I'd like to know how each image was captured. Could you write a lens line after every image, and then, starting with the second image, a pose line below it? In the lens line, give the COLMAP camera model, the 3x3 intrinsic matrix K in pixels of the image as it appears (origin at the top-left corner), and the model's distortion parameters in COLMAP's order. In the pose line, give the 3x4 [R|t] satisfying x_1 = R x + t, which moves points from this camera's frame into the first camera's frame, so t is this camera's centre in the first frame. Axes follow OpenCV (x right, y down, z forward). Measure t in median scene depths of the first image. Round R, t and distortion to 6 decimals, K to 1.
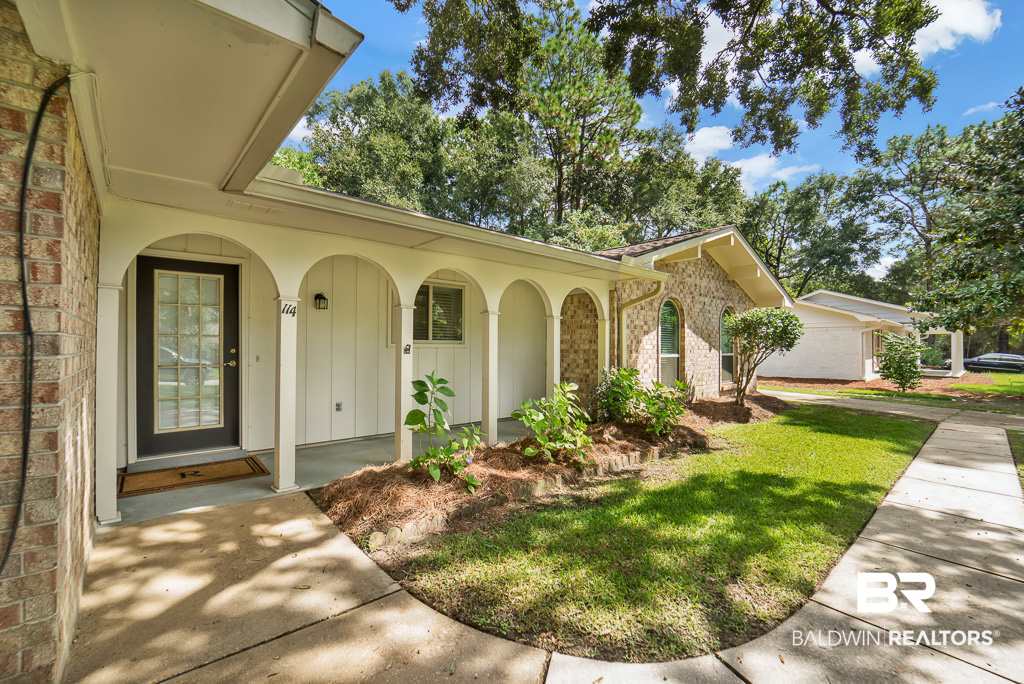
lens RADIAL K [[434.4, 0, 511.6], [0, 434.4, 339.1], [0, 0, 1]] dist [-0.004396, -0.000594]
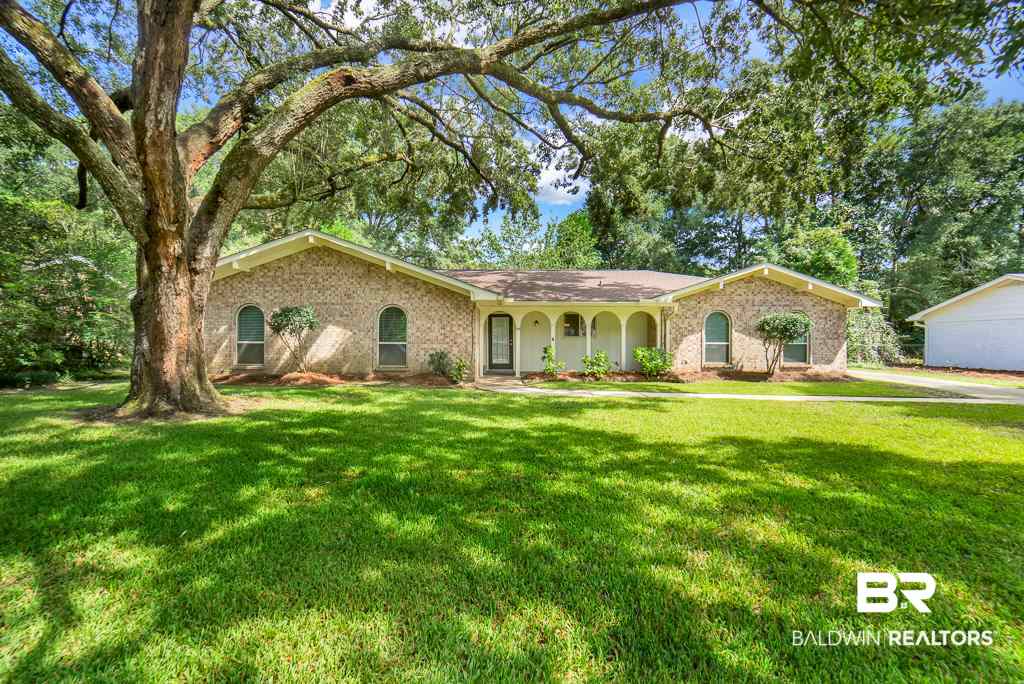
lens RADIAL K [[434.4, 0, 511.2], [0, 434.4, 344.0], [0, 0, 1]] dist [-0.004396, -0.000594]
pose [[0.760948, -0.011839, -0.648705, 1.525926], [0.014925, 0.999888, -0.000740, 0.051535], [0.648641, -0.009119, 0.761039, -1.533294]]
